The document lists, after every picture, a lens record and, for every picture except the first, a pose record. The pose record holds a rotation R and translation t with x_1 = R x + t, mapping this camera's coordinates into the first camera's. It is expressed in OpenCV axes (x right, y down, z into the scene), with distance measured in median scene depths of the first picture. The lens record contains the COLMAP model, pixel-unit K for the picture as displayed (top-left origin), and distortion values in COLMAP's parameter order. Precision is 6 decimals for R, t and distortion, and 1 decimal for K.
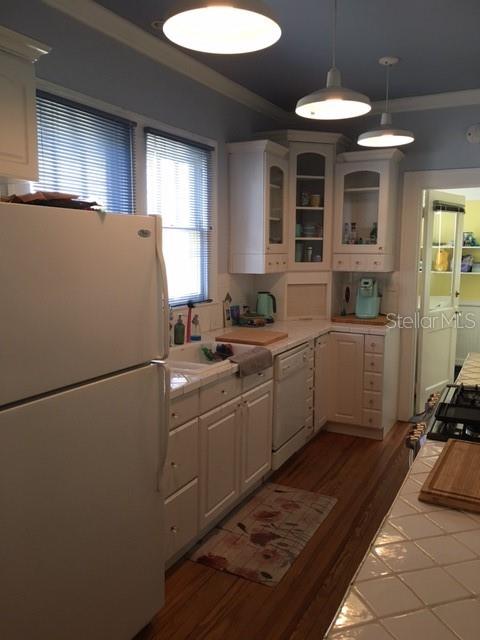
lens RADIAL K [[543.4, 0, 239.8], [0, 543.4, 319.7], [0, 0, 1]] dist [0.077037, -0.092923]
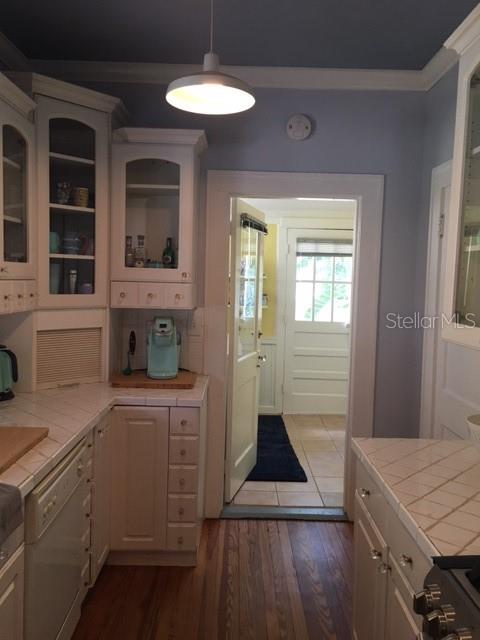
lens RADIAL K [[543.4, 0, 244.9], [0, 543.4, 311.3], [0, 0, 1]] dist [0.077037, -0.092923]
pose [[0.881964, -0.012242, 0.471157, 0.005605], [0.043163, 0.997560, -0.054877, -0.044035], [-0.469336, 0.068736, 0.880341, 0.364664]]
